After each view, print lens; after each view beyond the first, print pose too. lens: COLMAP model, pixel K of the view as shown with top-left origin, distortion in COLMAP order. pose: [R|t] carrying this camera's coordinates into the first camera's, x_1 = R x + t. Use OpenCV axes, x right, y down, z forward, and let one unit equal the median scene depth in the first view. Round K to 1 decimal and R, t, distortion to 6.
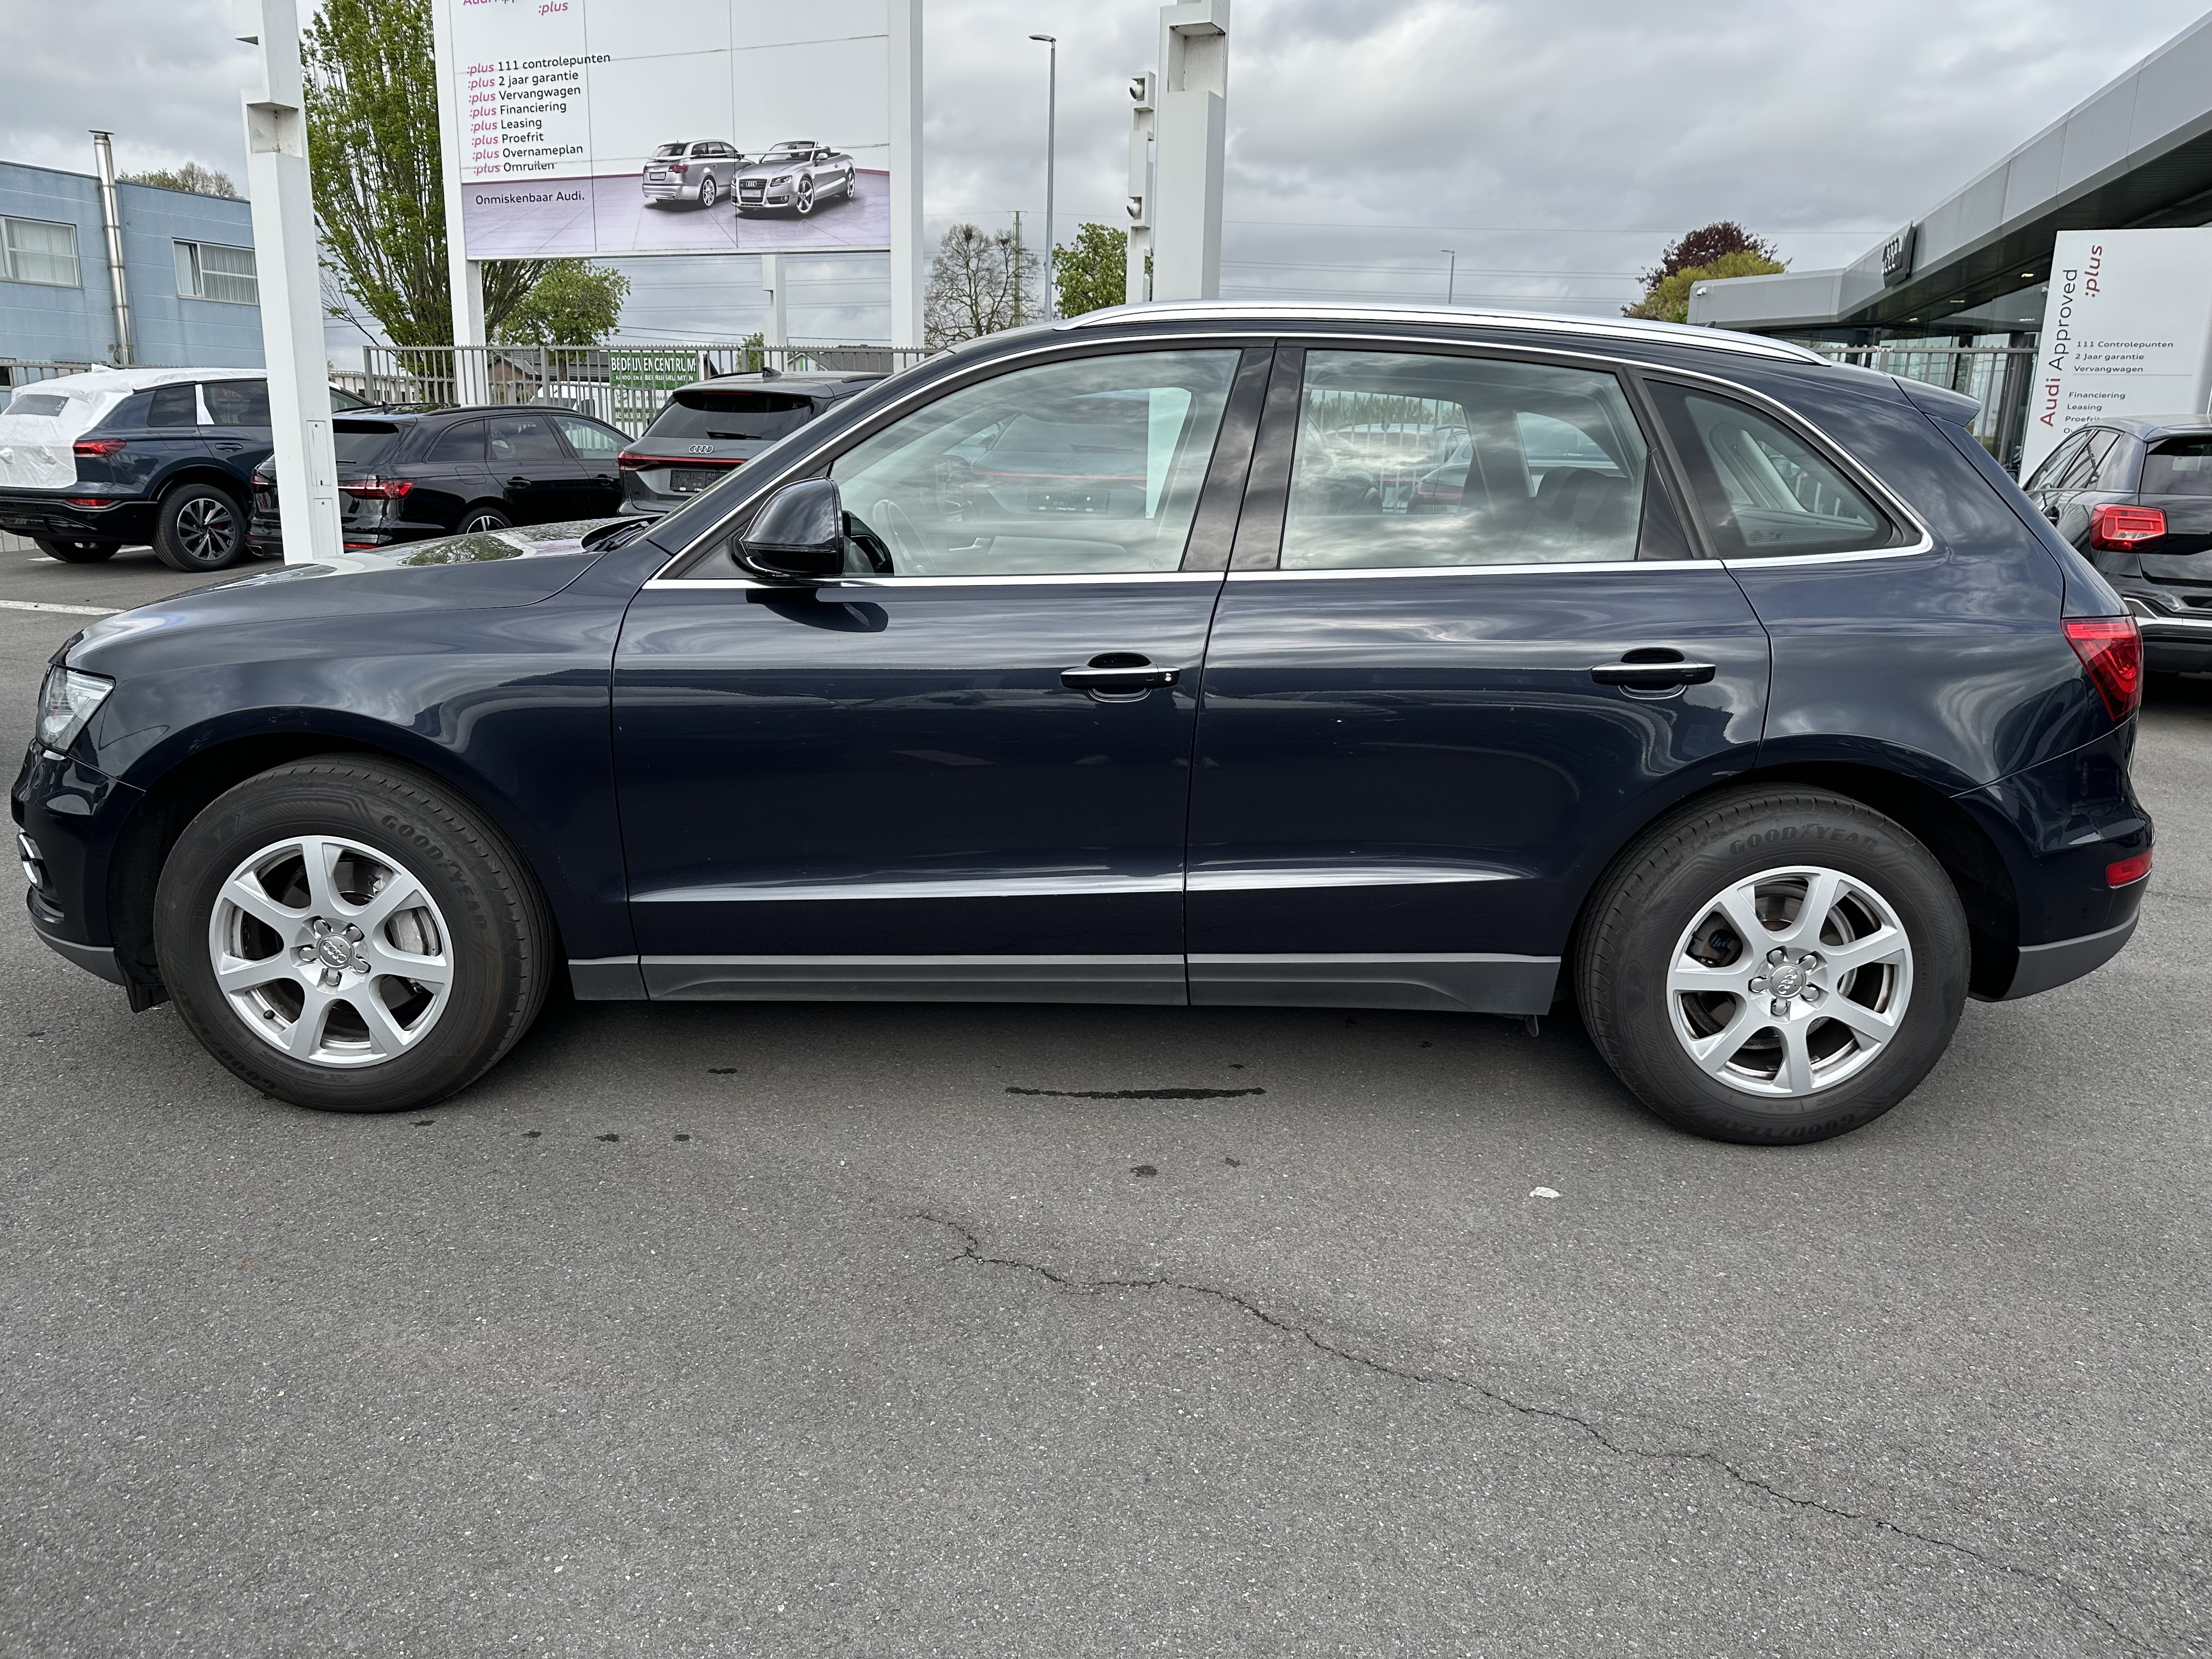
lens RADIAL K [[1559.0, 0, 1045.8], [0, 1559.0, 828.2], [0, 0, 1]] dist [0.054056, -0.053446]
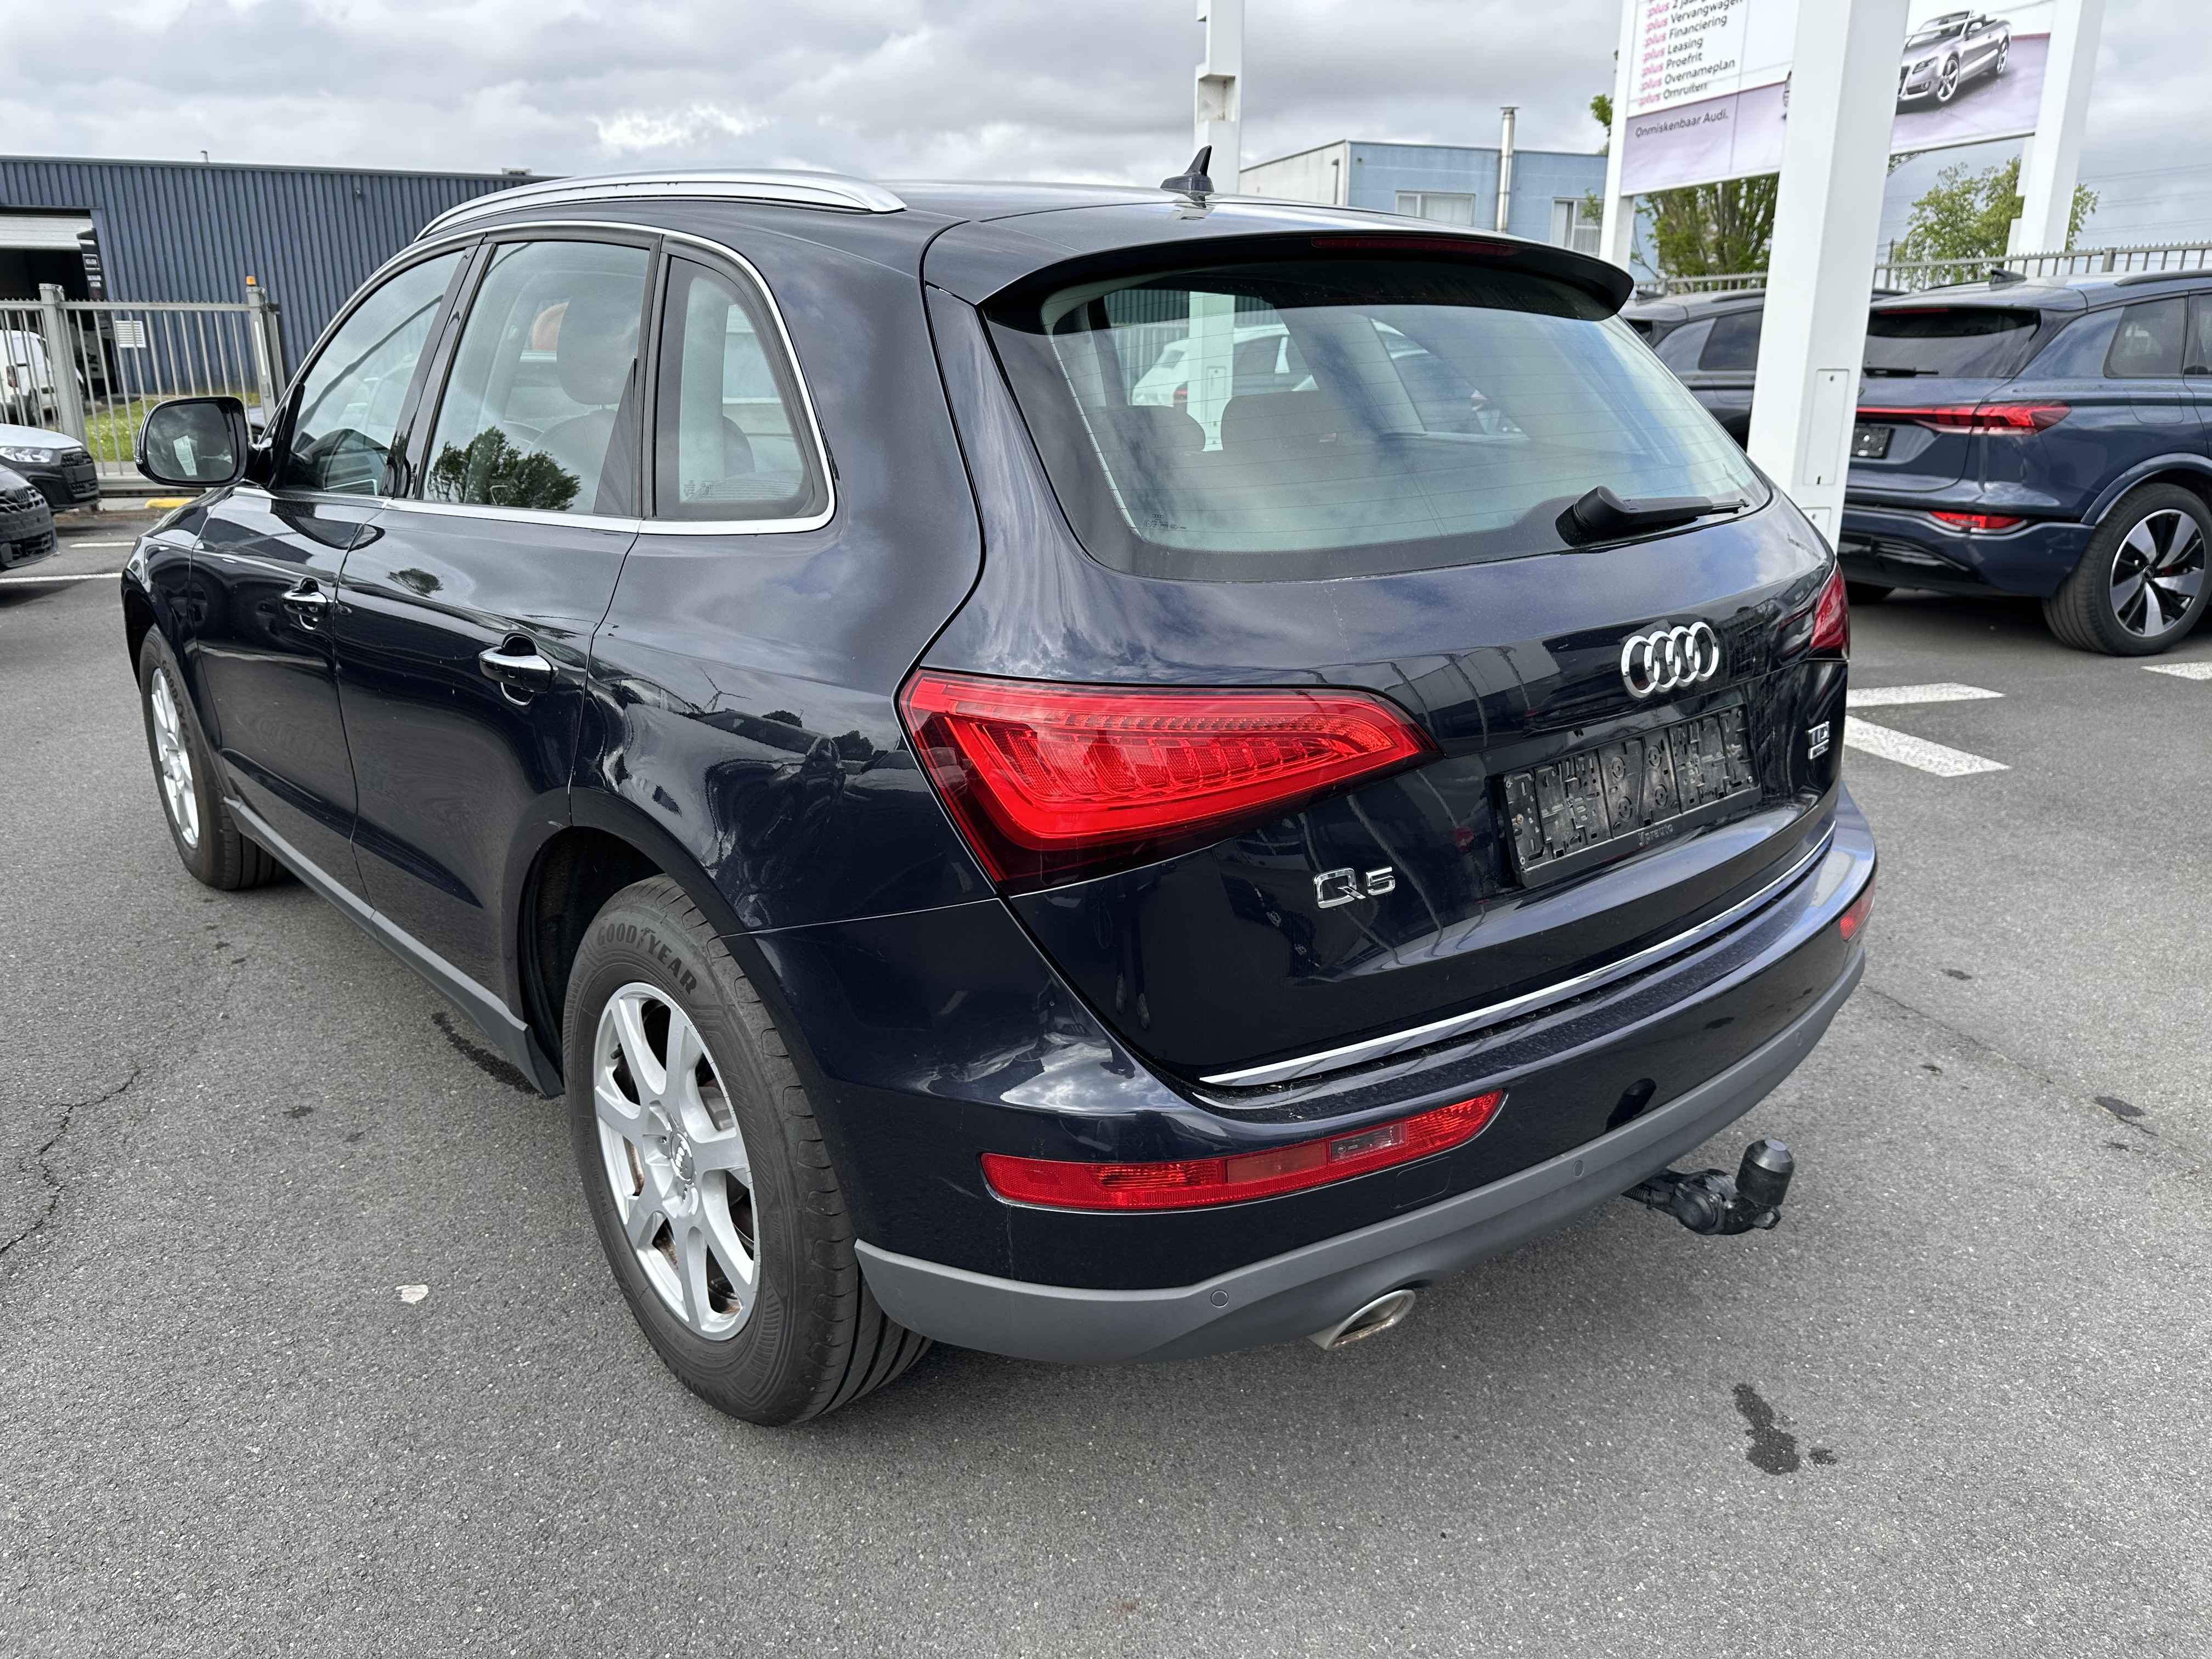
lens RADIAL K [[1538.4, 0, 1106.0], [0, 1538.4, 829.5], [0, 0, 1]] dist [0.001962, -0.004110]
pose [[0.672372, 0.201043, -0.712388, 0.192752], [-0.172292, 0.978483, 0.113523, -0.027644], [0.719882, 0.046409, 0.692543, 0.125111]]
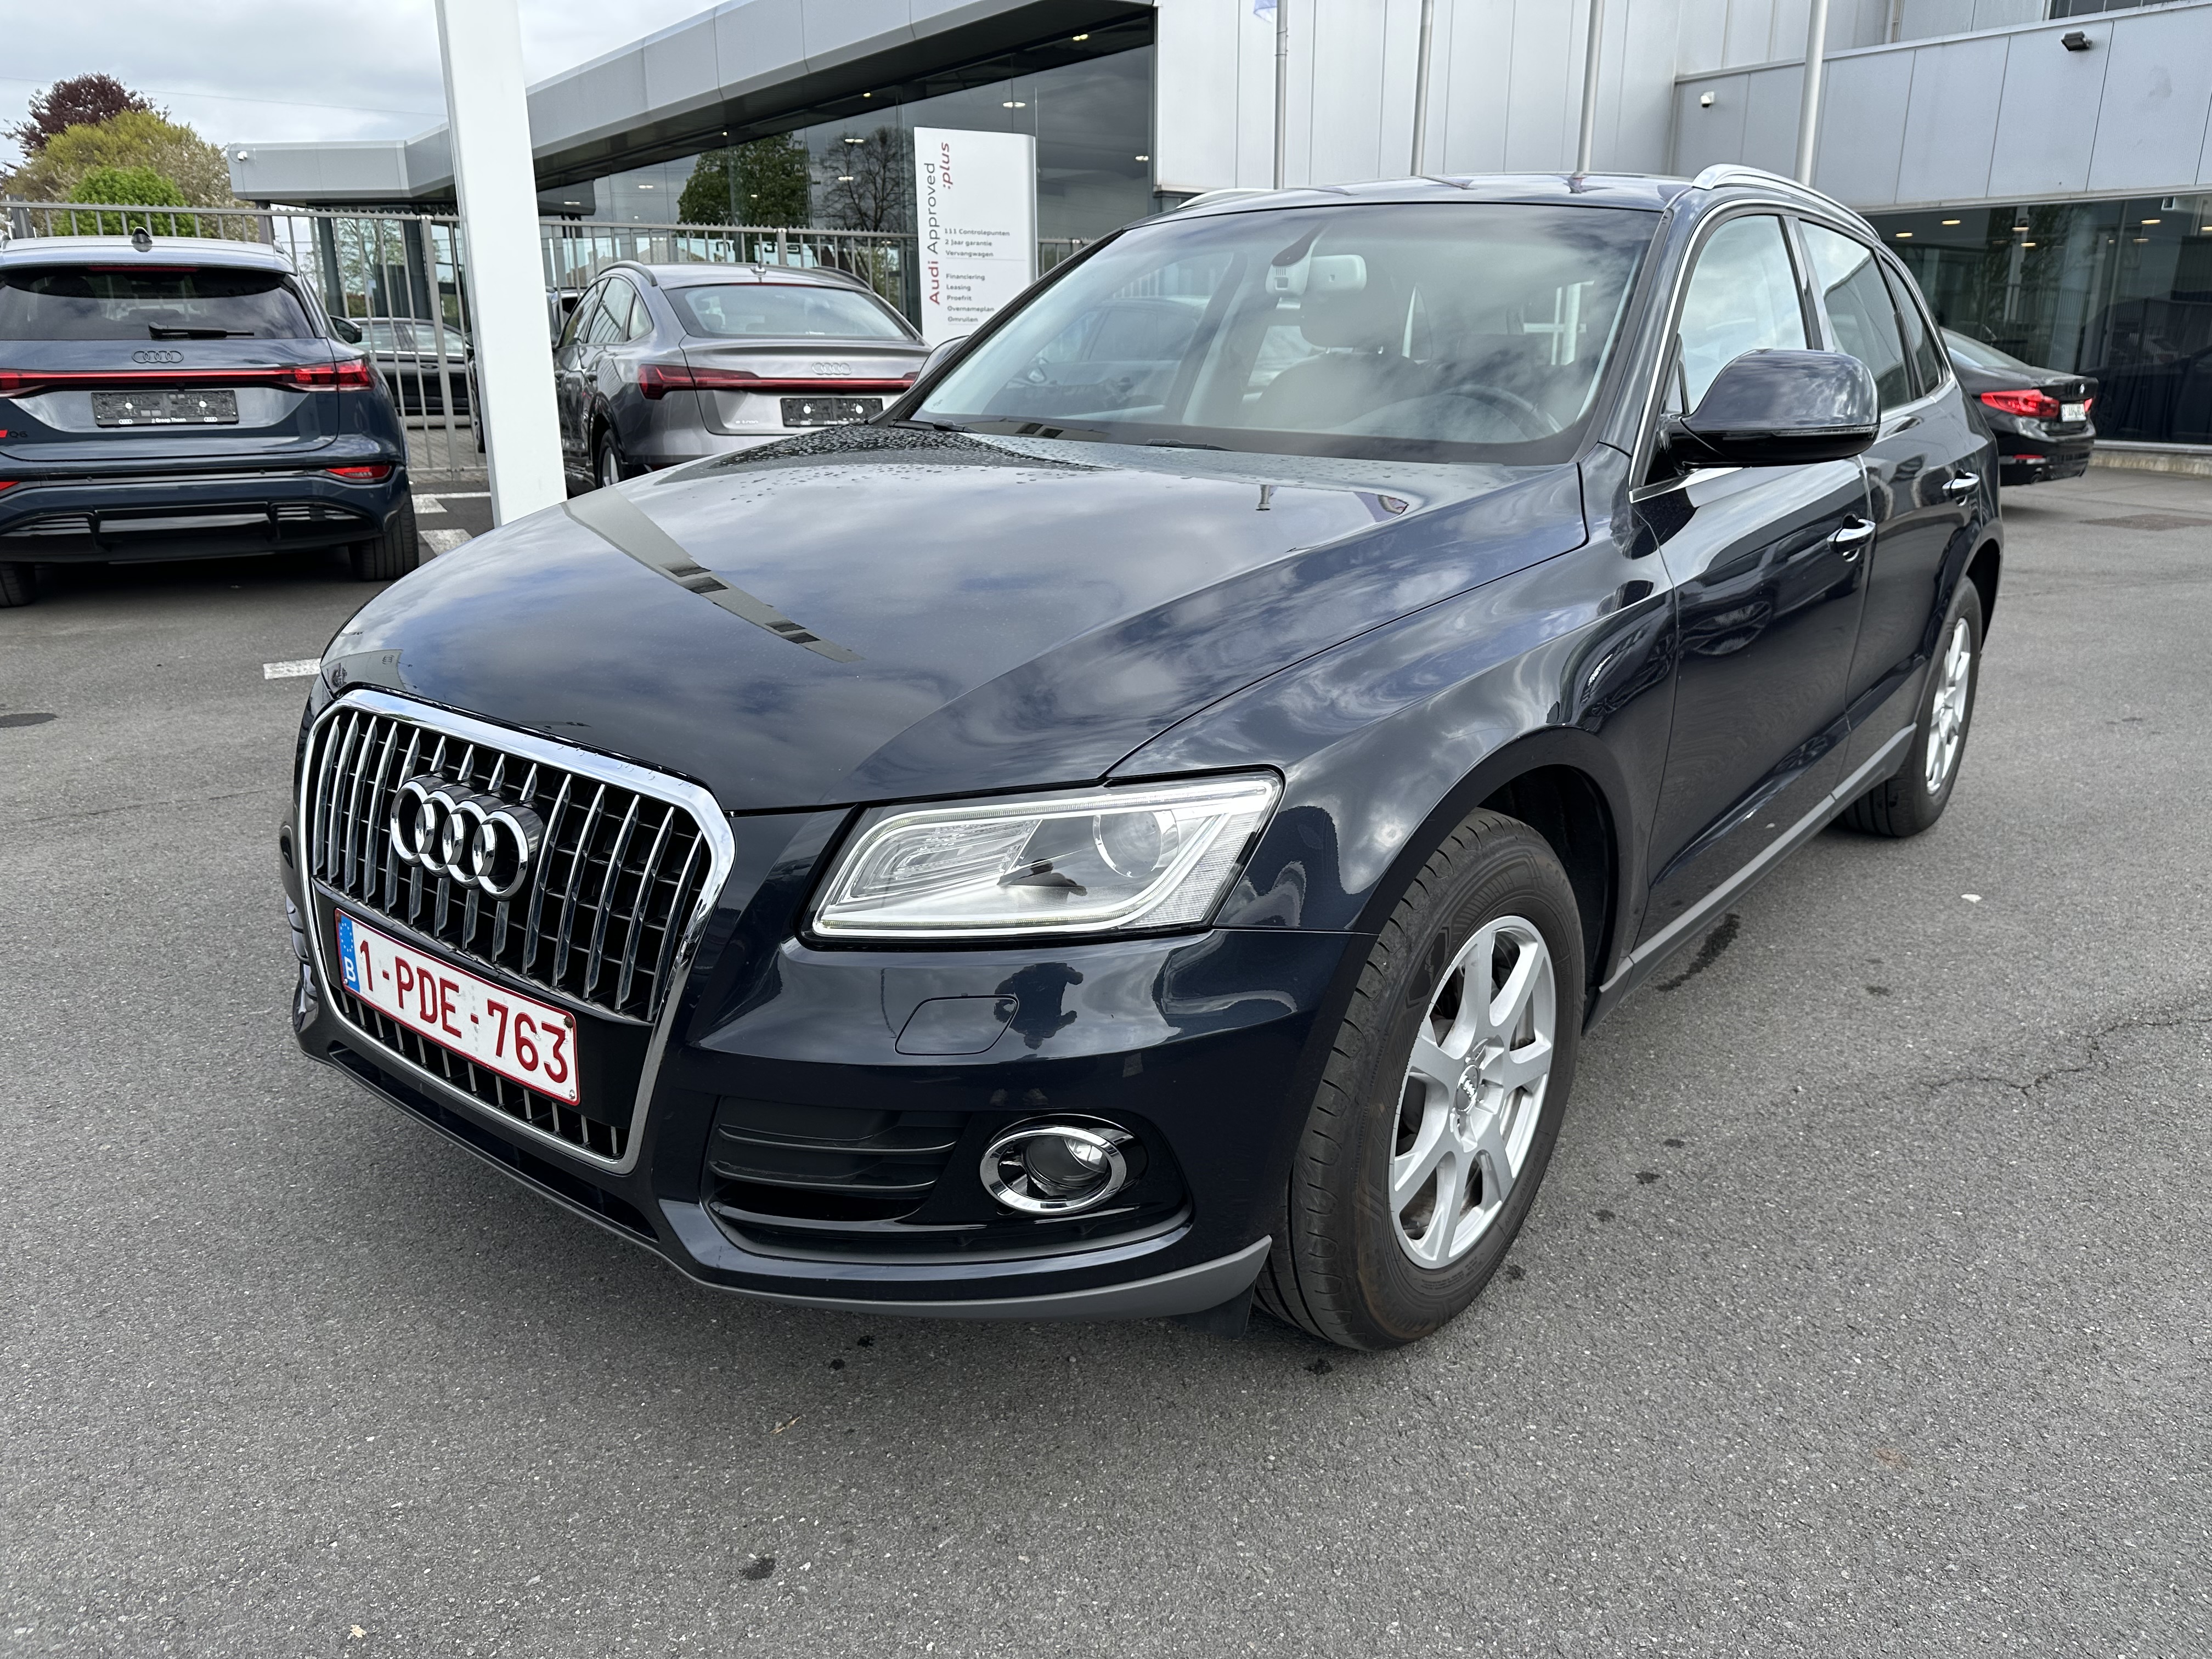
lens RADIAL K [[1622.0, 0, 1106.0], [0, 1622.0, 829.5], [0, 0, 1]] dist [0.039396, -0.045424]
pose [[0.595254, -0.257183, 0.761268, -0.198711], [0.212007, 0.964093, 0.159931, -0.033485], [-0.775065, 0.066195, 0.628405, 0.126694]]
